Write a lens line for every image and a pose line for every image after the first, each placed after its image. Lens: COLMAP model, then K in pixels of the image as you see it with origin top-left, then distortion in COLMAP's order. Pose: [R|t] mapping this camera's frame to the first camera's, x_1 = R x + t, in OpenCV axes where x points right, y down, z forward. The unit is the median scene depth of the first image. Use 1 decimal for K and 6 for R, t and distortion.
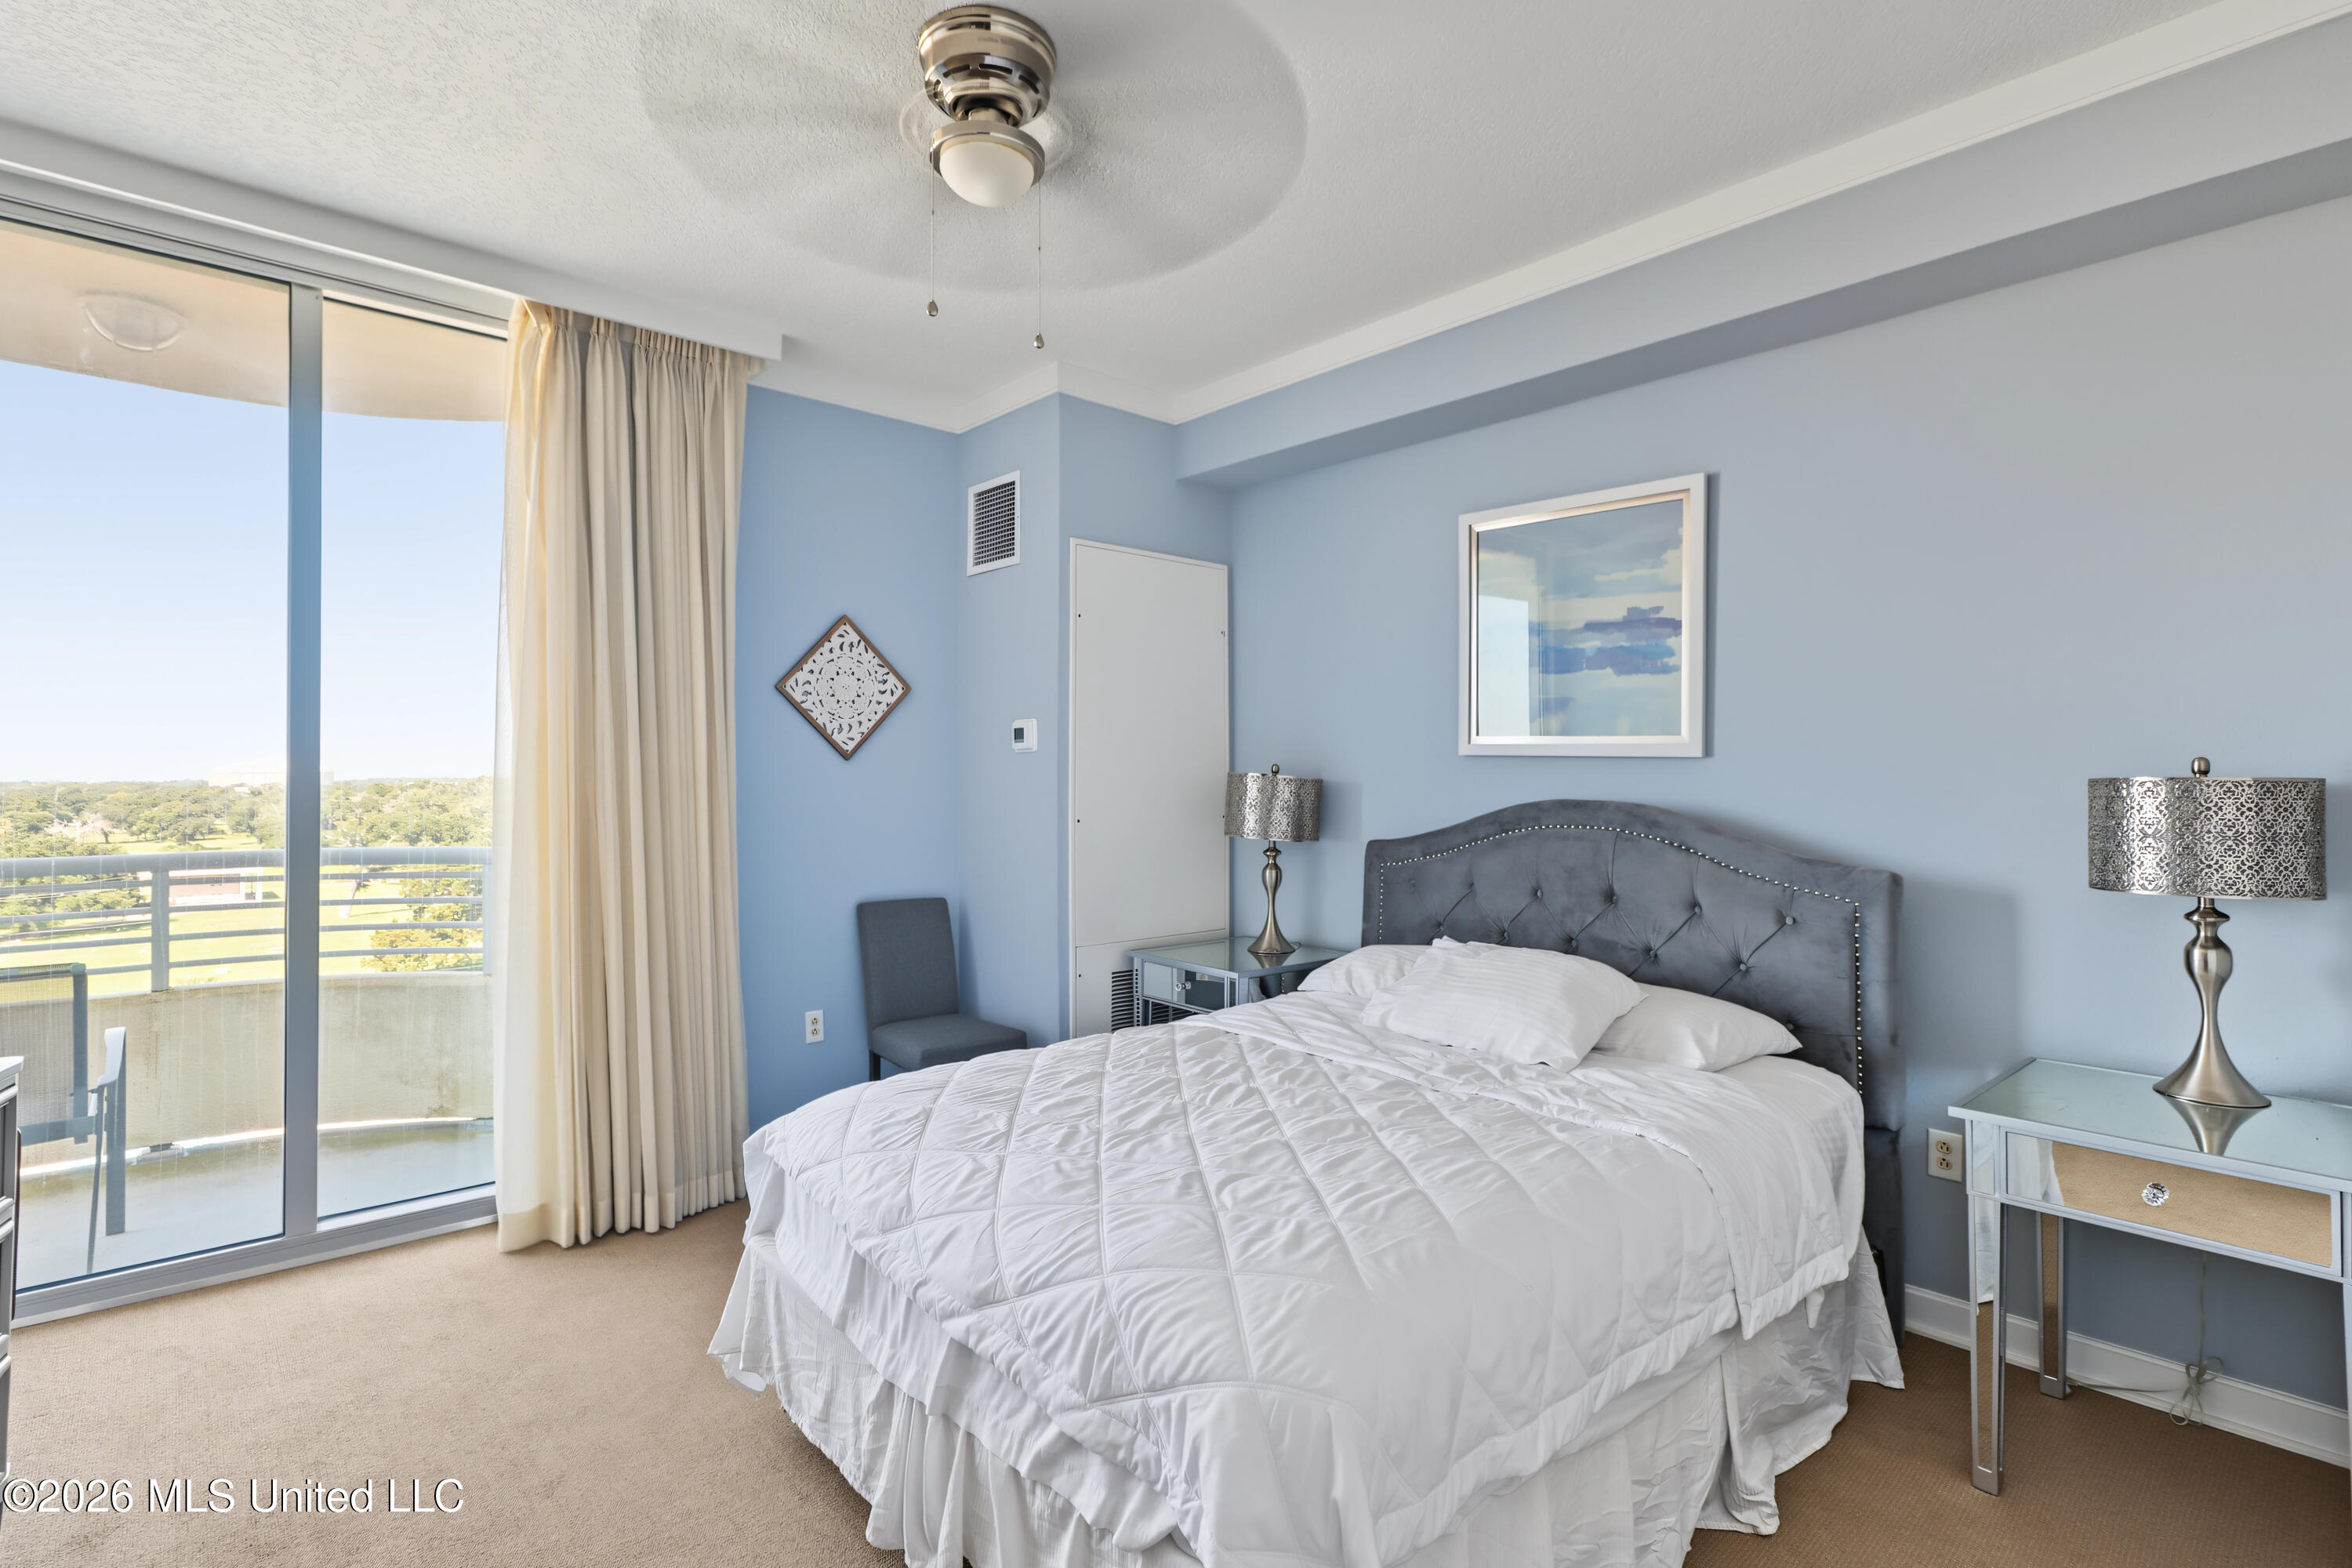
lens RADIAL K [[1144.4, 0, 1155.8], [0, 1144.4, 777.5], [0, 0, 1]] dist [-0.002090, 0.000797]
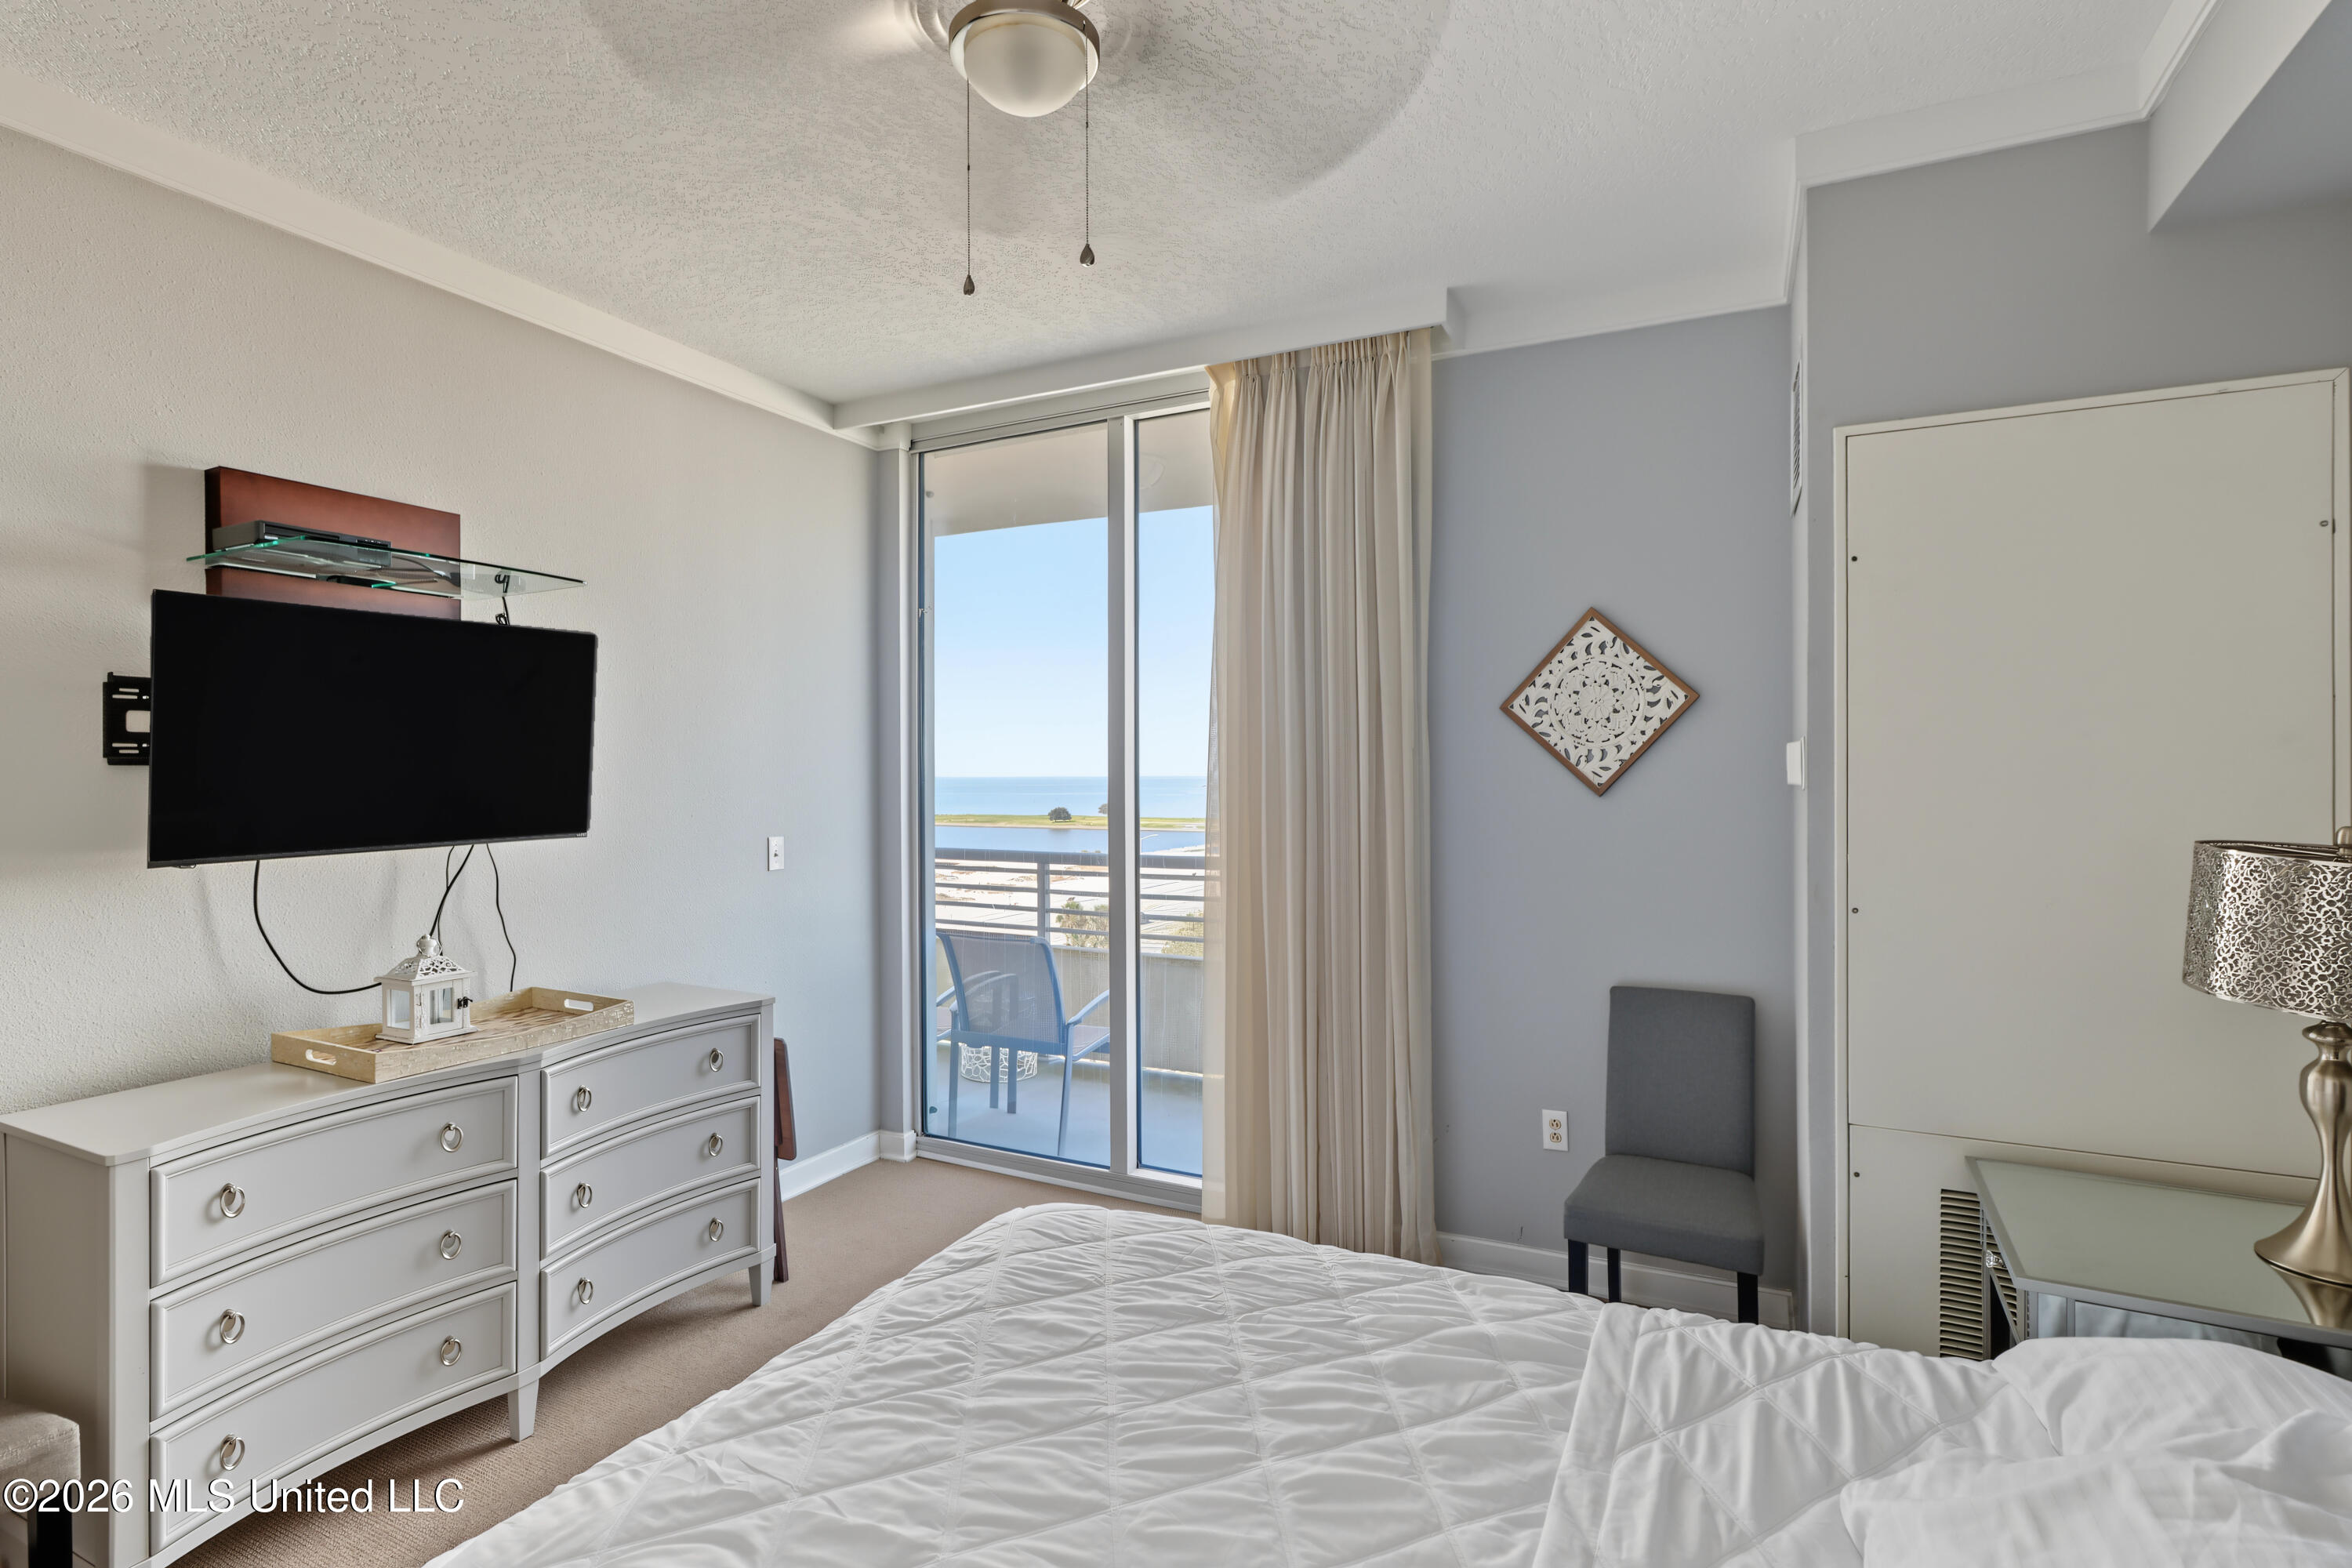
lens RADIAL K [[1144.4, 0, 1178.7], [0, 1144.4, 777.1], [0, 0, 1]] dist [-0.002090, 0.000797]
pose [[0.370494, 0.006139, -0.928815, 0.341790], [0.000657, 0.999976, 0.006871, -0.034018], [0.928835, -0.003156, 0.370481, 0.460508]]
